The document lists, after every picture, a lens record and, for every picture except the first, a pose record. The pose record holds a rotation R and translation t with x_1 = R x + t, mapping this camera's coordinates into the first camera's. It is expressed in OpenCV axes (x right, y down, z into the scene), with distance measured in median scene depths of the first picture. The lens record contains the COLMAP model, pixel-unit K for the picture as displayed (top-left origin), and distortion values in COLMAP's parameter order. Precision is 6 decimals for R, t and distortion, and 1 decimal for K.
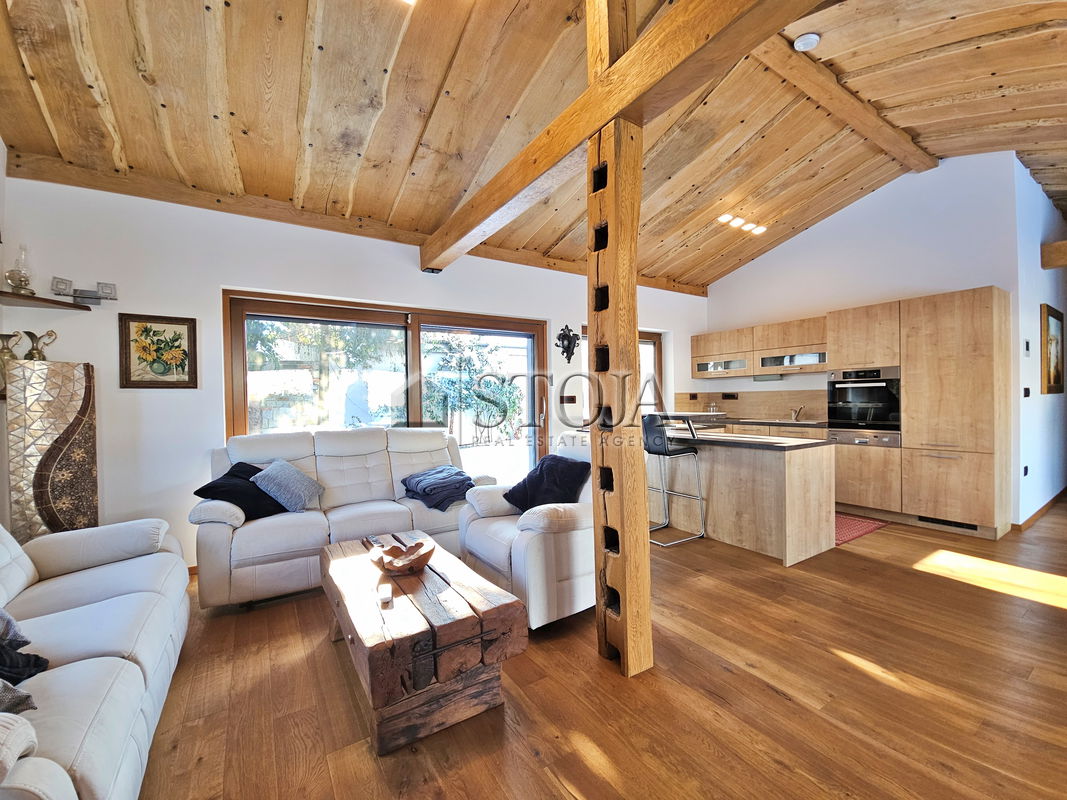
lens RADIAL K [[434.3, 0, 526.8], [0, 434.3, 402.9], [0, 0, 1]] dist [-0.000685, -0.000262]
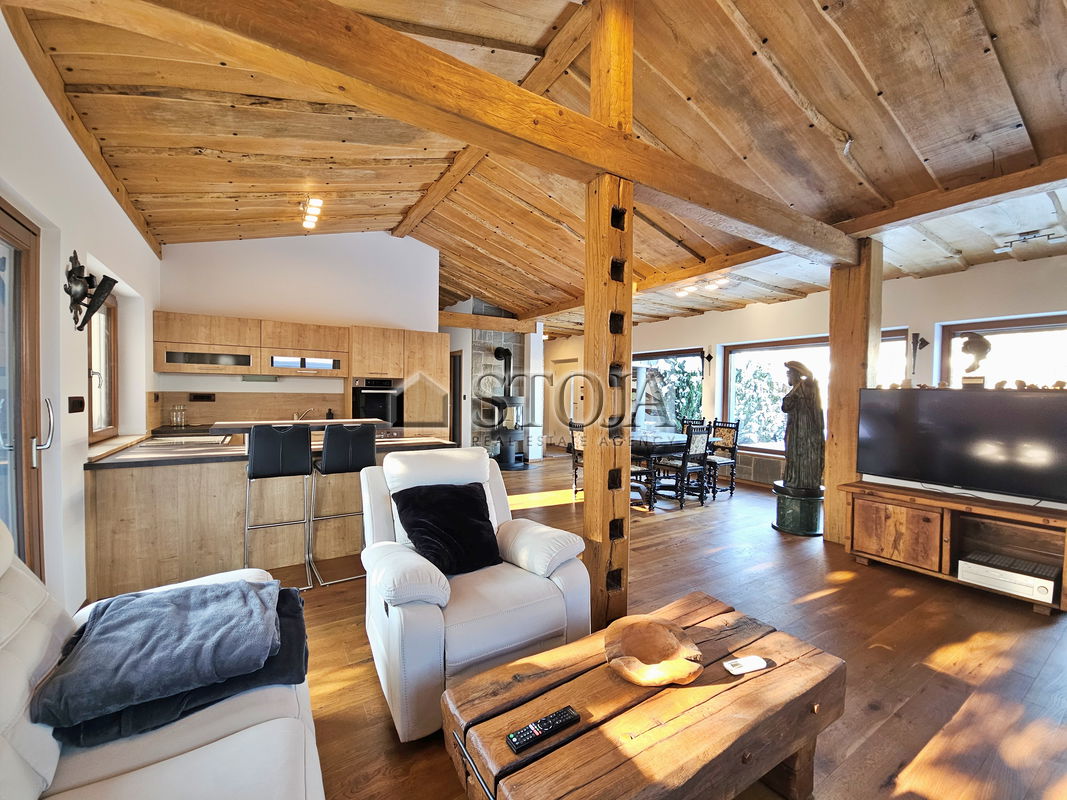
lens RADIAL K [[434.3, 0, 526.8], [0, 434.3, 402.9], [0, 0, 1]] dist [-0.000685, -0.000262]
pose [[0.000549, -0.005296, 0.999986, -0.465317], [-0.002777, 0.999982, 0.005297, -0.016379], [-0.999996, -0.002780, 0.000534, 0.586680]]
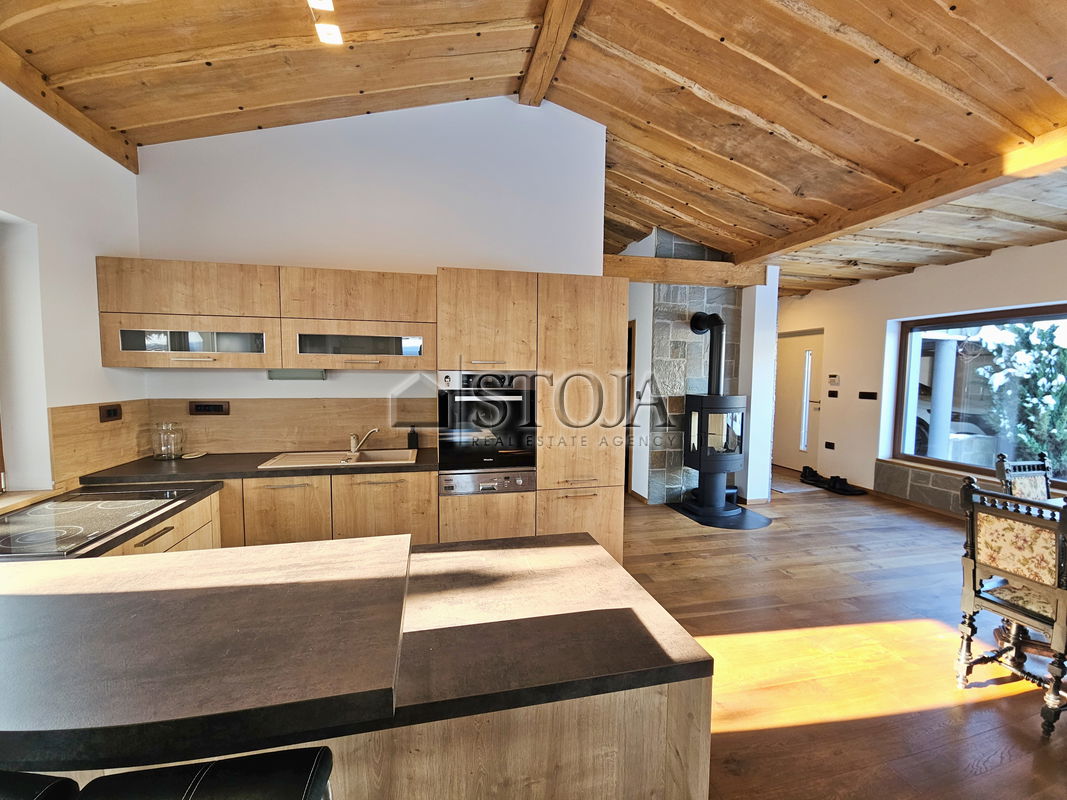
lens RADIAL K [[434.3, 0, 526.8], [0, 434.3, 402.9], [0, 0, 1]] dist [-0.000685, -0.000262]
pose [[0.337119, -0.043336, 0.940464, 0.206268], [-0.004468, 0.998855, 0.047628, -0.064587], [-0.941451, -0.020258, 0.336540, 0.747808]]
